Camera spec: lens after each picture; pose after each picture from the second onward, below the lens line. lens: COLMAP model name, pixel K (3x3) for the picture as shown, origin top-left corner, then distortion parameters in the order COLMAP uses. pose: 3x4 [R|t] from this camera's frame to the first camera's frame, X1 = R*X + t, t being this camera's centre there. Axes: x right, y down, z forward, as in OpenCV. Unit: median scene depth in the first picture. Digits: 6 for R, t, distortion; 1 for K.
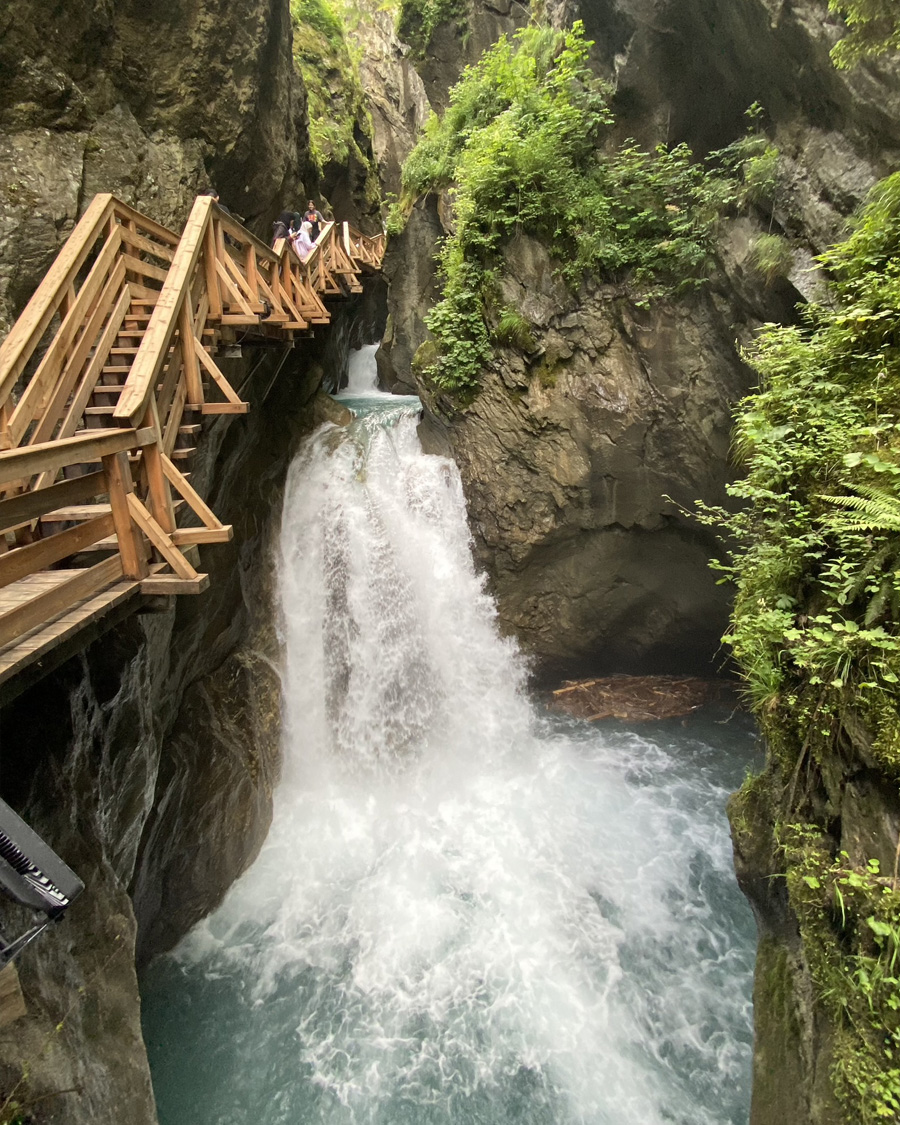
lens RADIAL K [[572.8, 0, 454.4], [0, 572.8, 518.0], [0, 0, 1]] dist [0.045343, -0.035734]
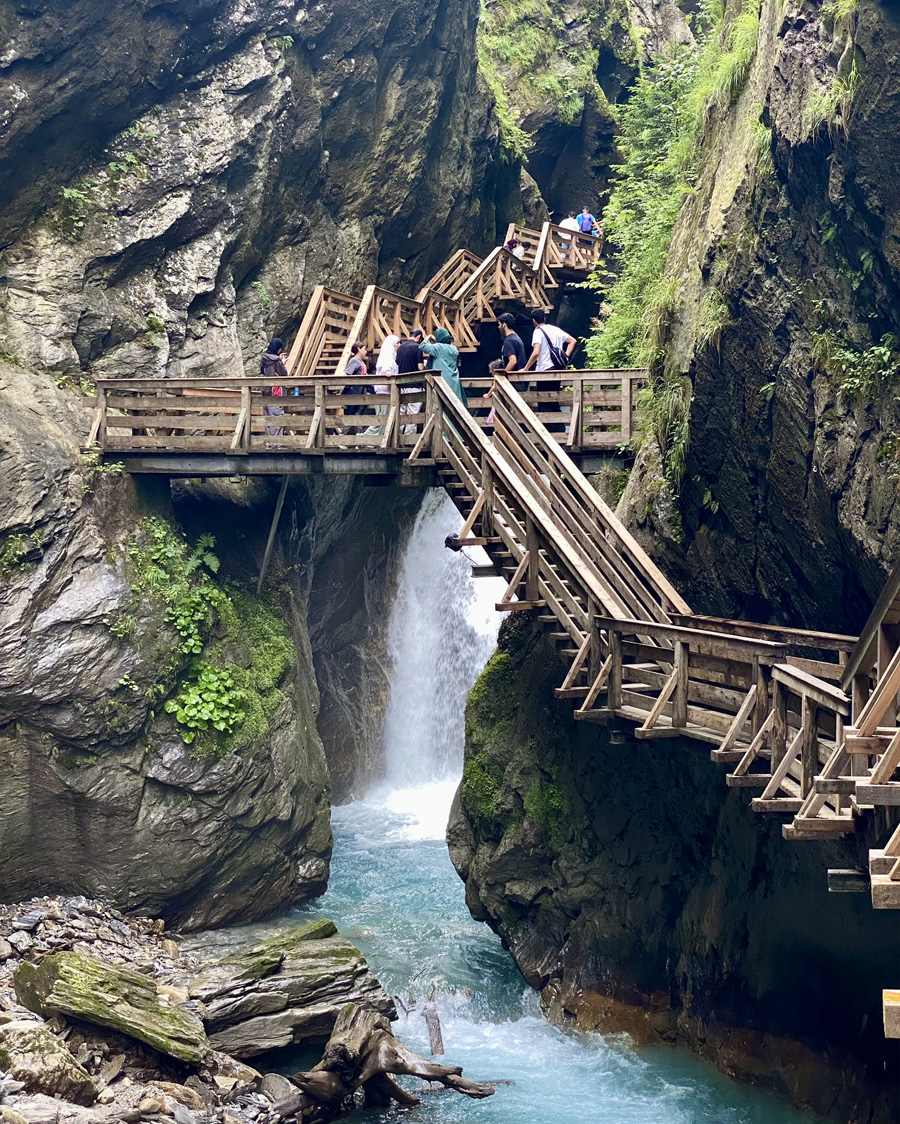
lens RADIAL K [[1822.3, 0, 451.2], [0, 1822.3, 525.6], [0, 0, 1]] dist [0.178698, -0.007524]
pose [[0.947285, 0.022917, -0.319573, 0.735870], [-0.095366, 0.972397, -0.212955, 0.609303], [0.305872, 0.232205, 0.923322, -1.797136]]
